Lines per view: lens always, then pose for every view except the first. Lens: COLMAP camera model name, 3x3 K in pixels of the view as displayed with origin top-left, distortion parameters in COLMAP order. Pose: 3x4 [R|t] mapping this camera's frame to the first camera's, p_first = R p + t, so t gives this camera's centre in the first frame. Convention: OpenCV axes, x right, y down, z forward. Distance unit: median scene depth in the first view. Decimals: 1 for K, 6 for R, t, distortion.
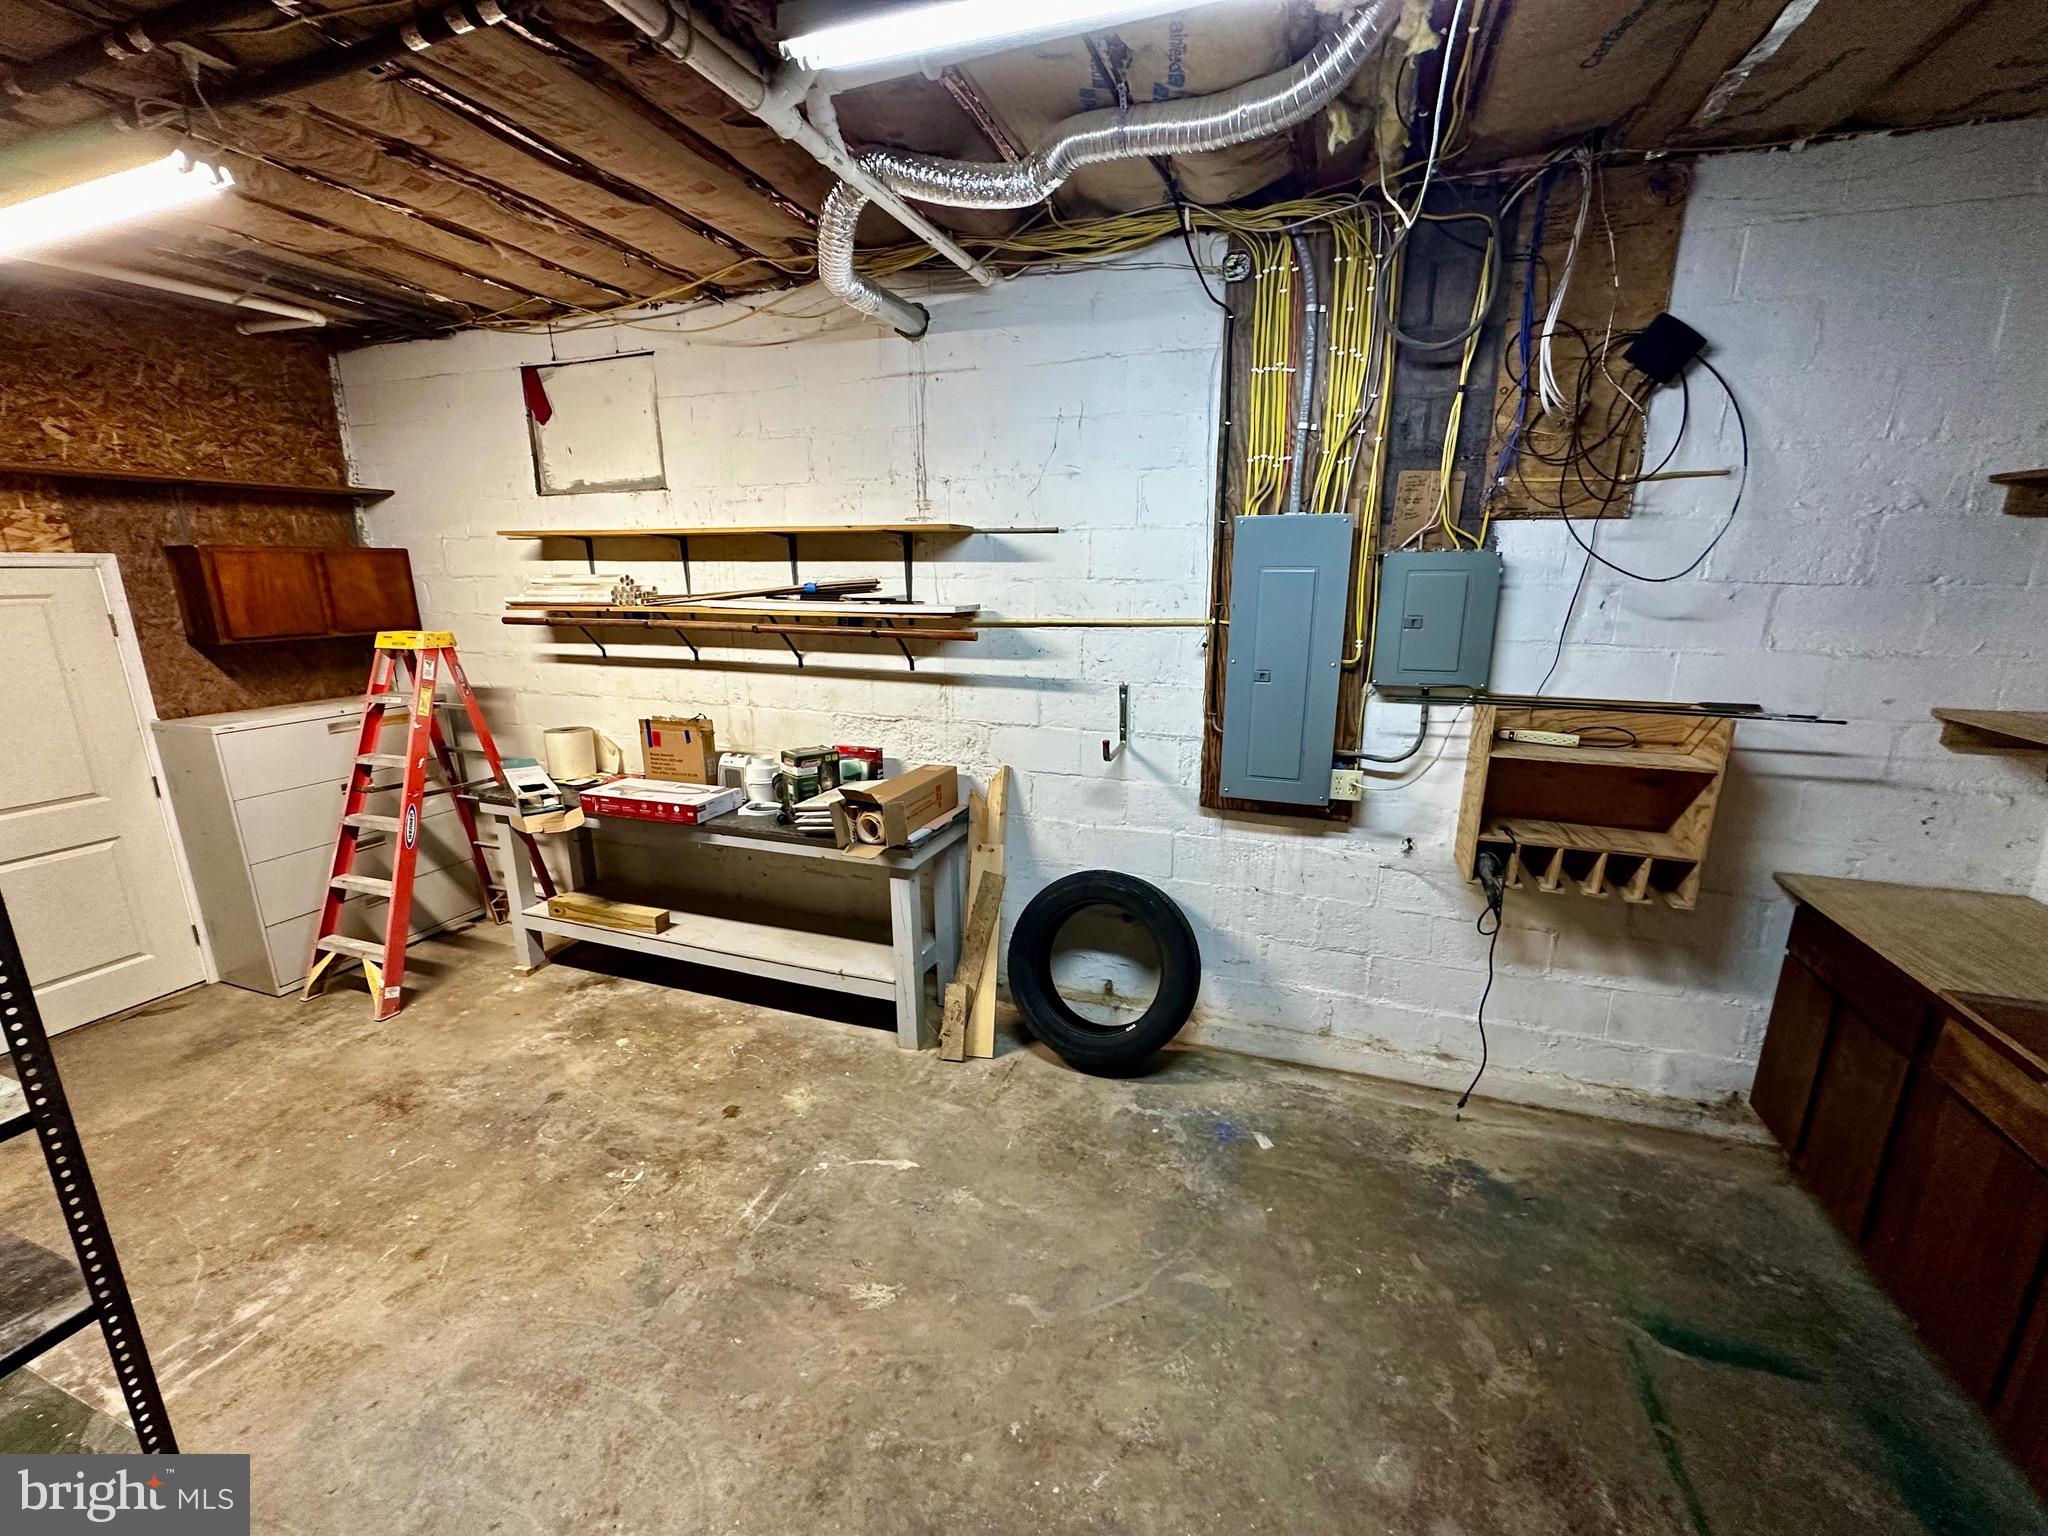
lens RADIAL K [[817.2, 0, 1023.5], [0, 817.2, 770.7], [0, 0, 1]] dist [-0.005687, 0.002091]
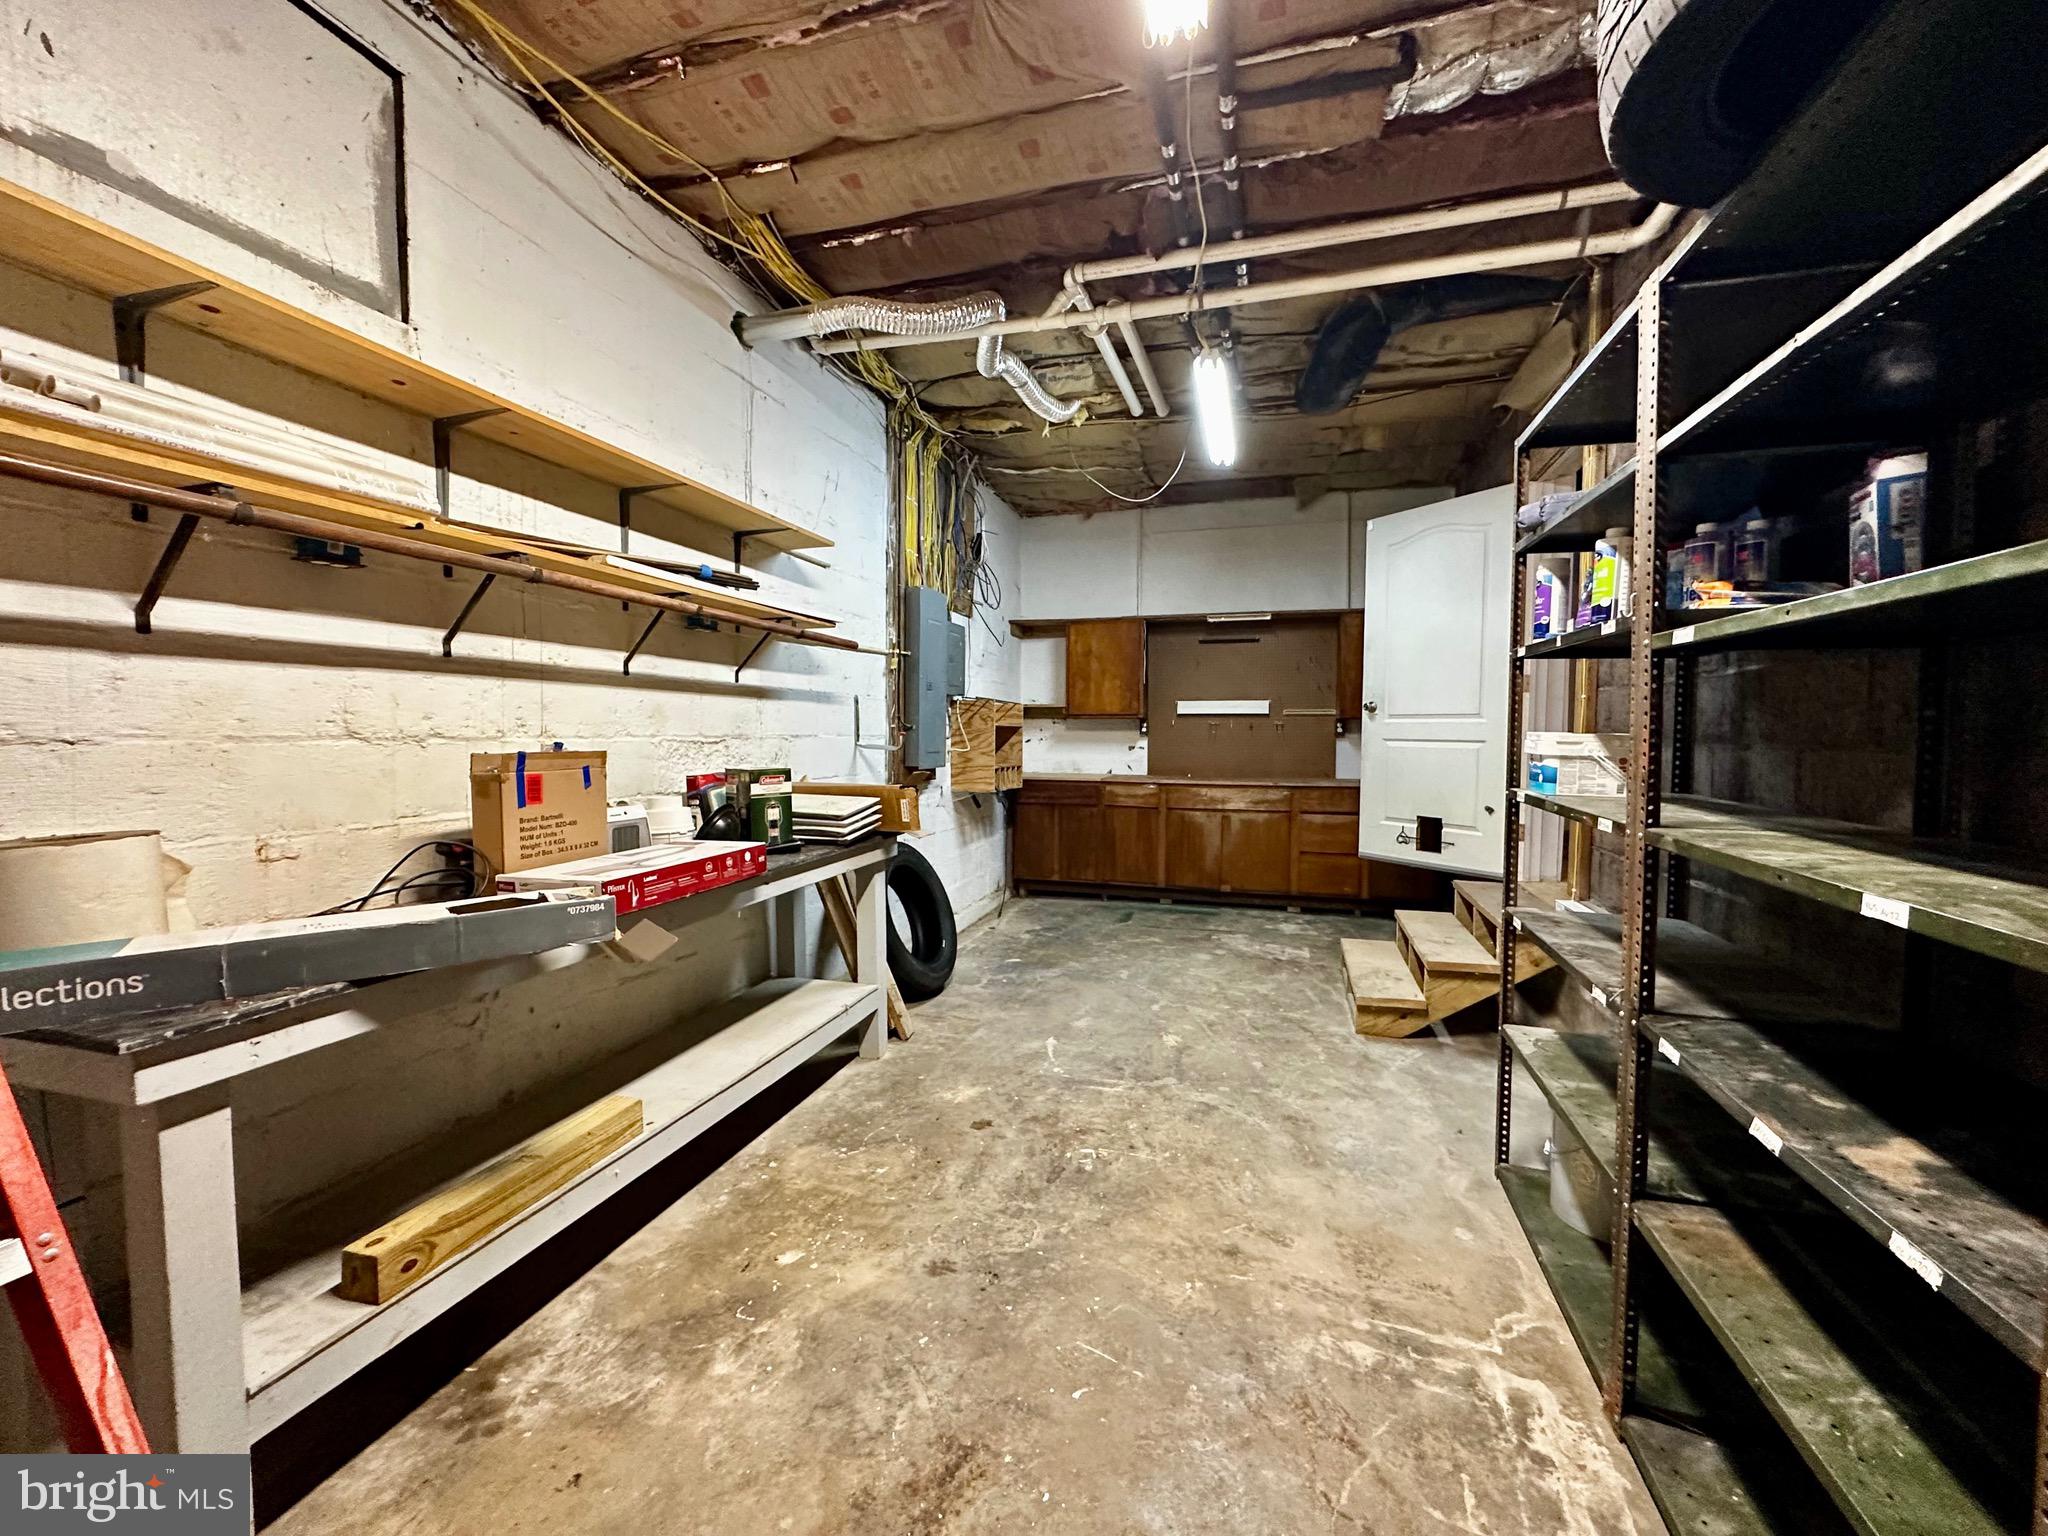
lens RADIAL K [[817.2, 0, 1027.9], [0, 817.2, 768.7], [0, 0, 1]] dist [-0.005687, 0.002091]
pose [[-0.056692, -0.044977, 0.997378, -1.152415], [0.236489, 0.969950, 0.057182, -0.007356], [-0.969979, 0.239110, -0.044352, 0.824060]]
